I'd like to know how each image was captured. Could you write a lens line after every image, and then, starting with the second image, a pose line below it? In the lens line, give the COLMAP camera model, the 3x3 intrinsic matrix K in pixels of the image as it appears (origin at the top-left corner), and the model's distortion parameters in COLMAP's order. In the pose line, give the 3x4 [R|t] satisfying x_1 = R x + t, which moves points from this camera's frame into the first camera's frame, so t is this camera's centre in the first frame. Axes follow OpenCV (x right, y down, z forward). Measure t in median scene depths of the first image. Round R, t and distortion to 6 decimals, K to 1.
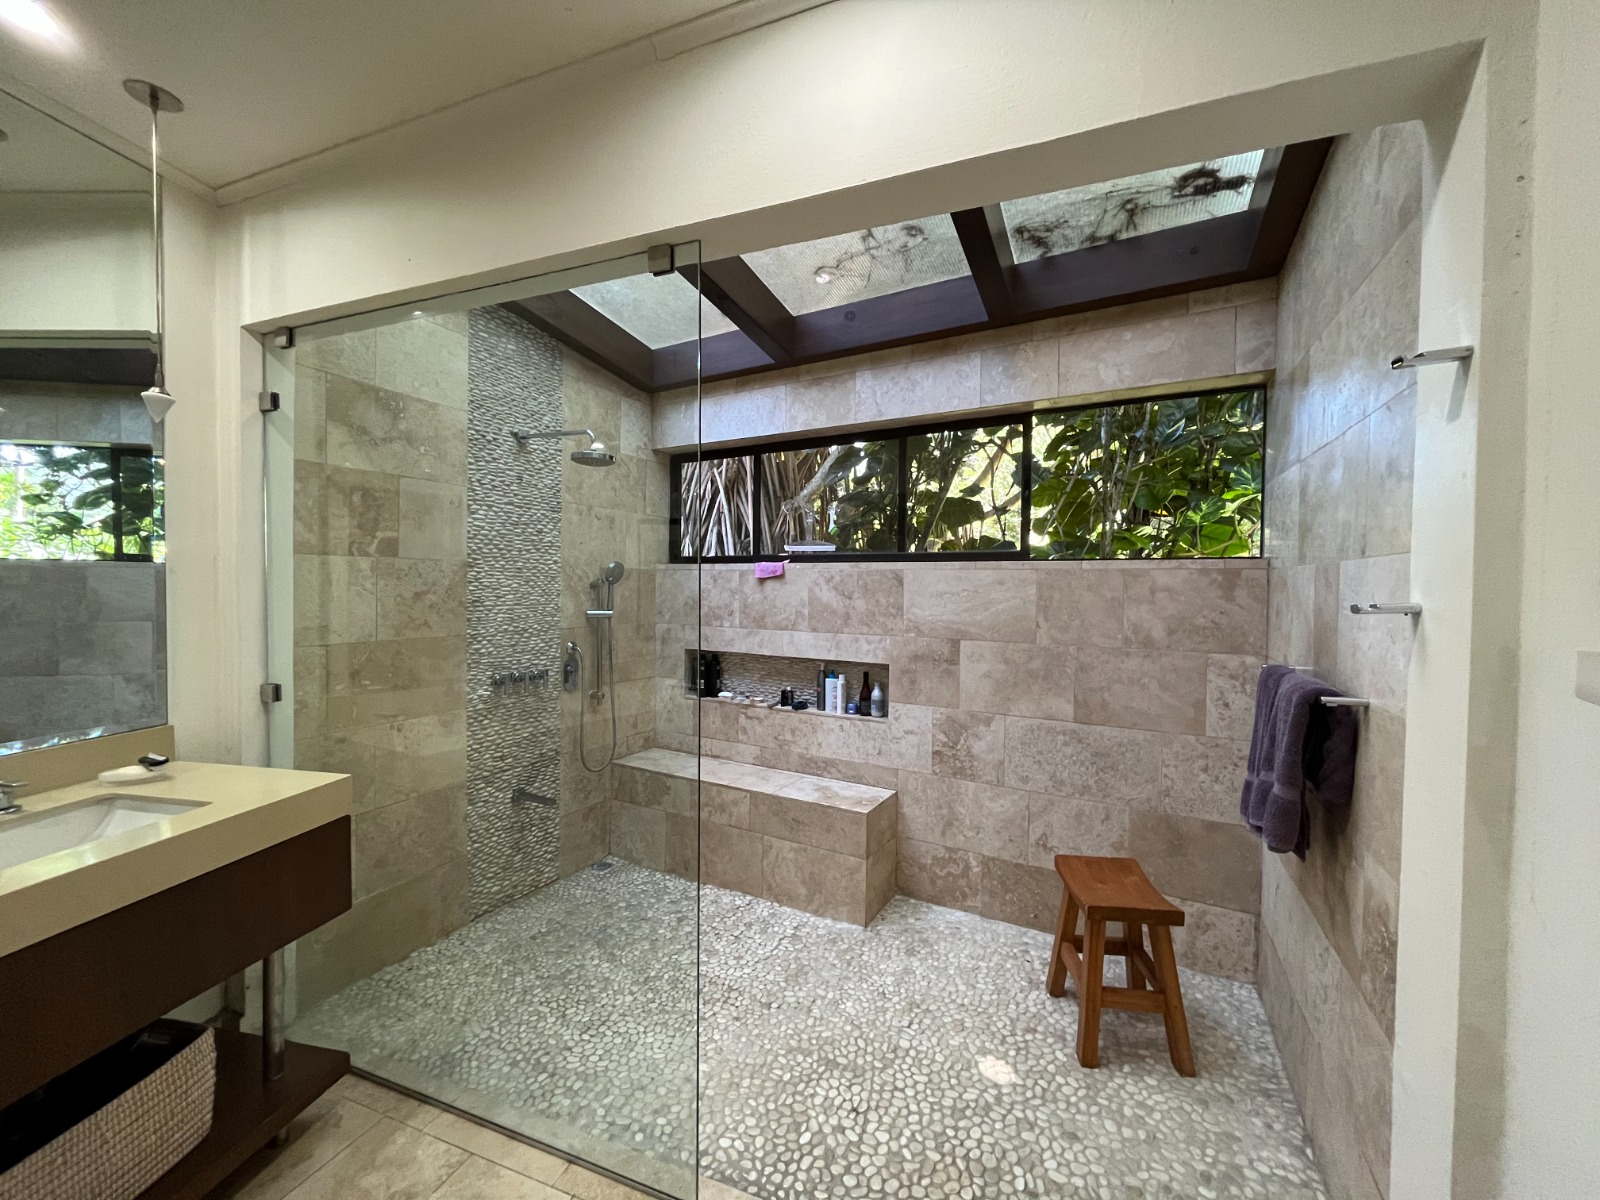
lens RADIAL K [[645.4, 0, 795.8], [0, 645.4, 597.0], [0, 0, 1]] dist [-0.002022, -0.000236]
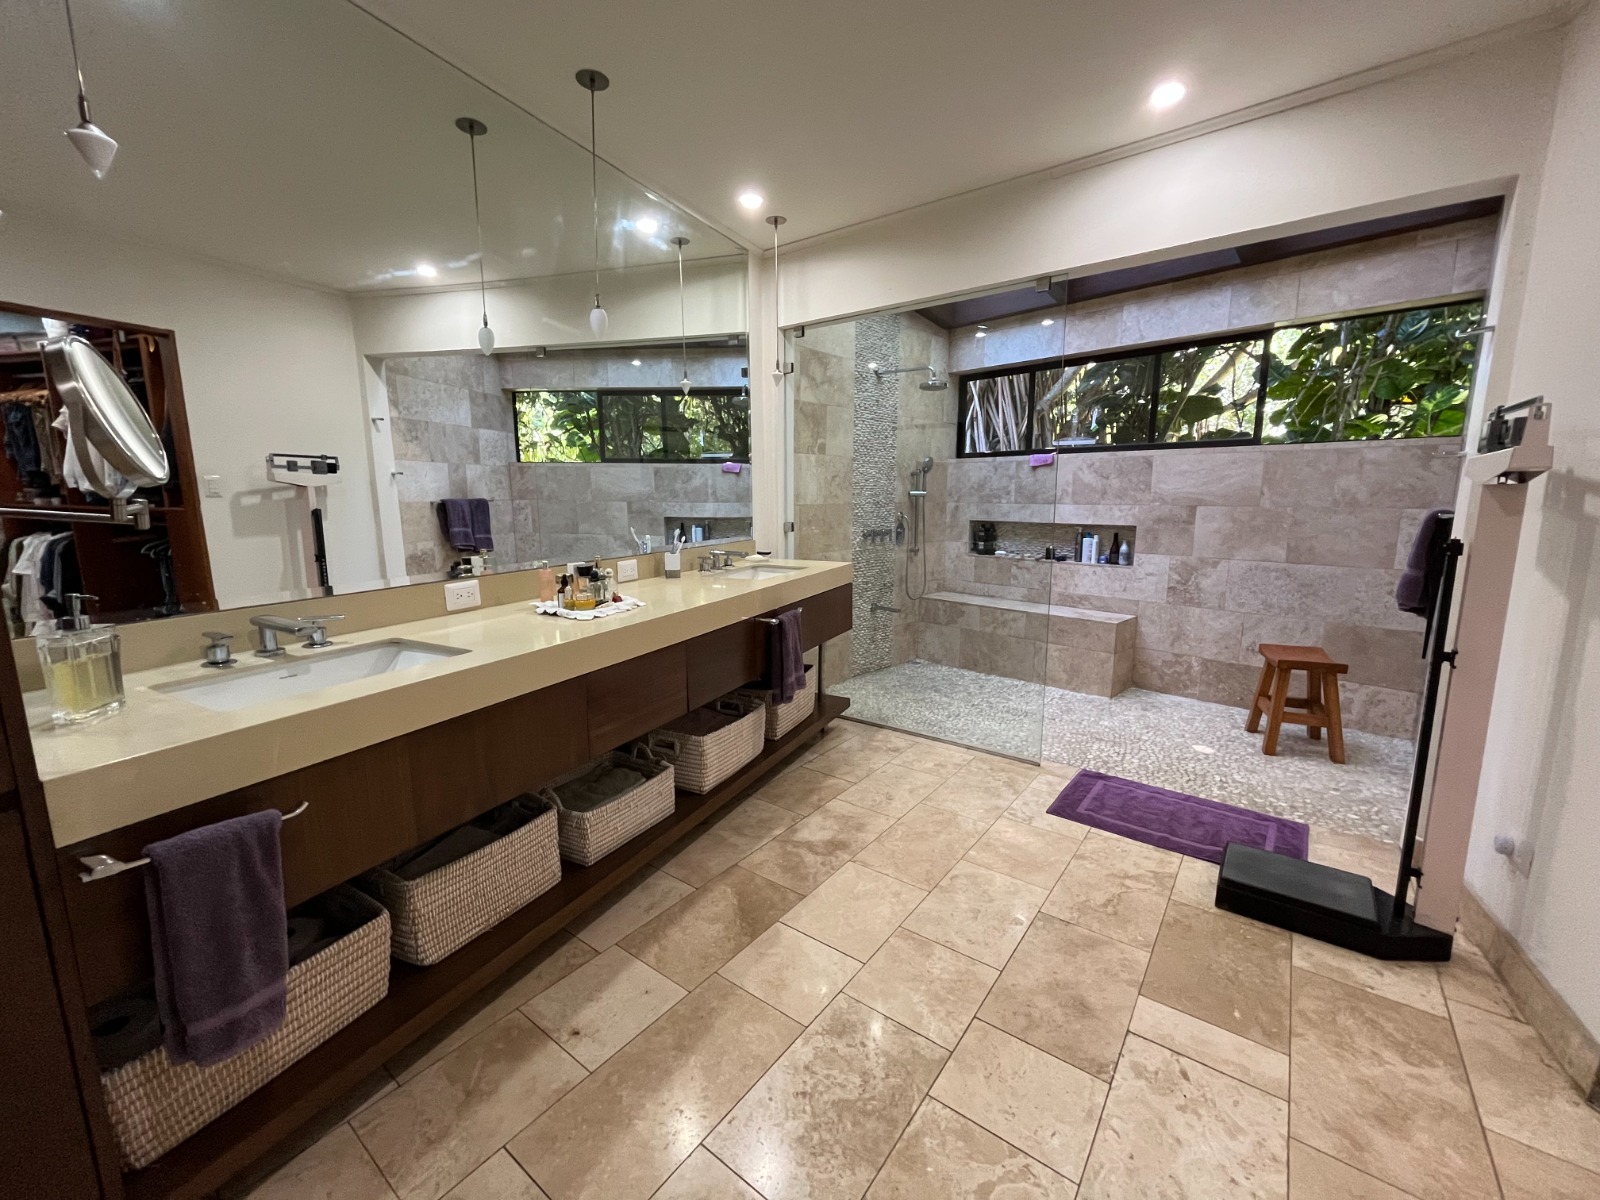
lens RADIAL K [[645.4, 0, 795.8], [0, 645.4, 597.0], [0, 0, 1]] dist [-0.002022, -0.000236]
pose [[0.959982, 0.032258, -0.278199, -0.174834], [0.007308, 0.990121, 0.140025, 0.058678], [0.279968, -0.136455, 0.950262, -0.565544]]
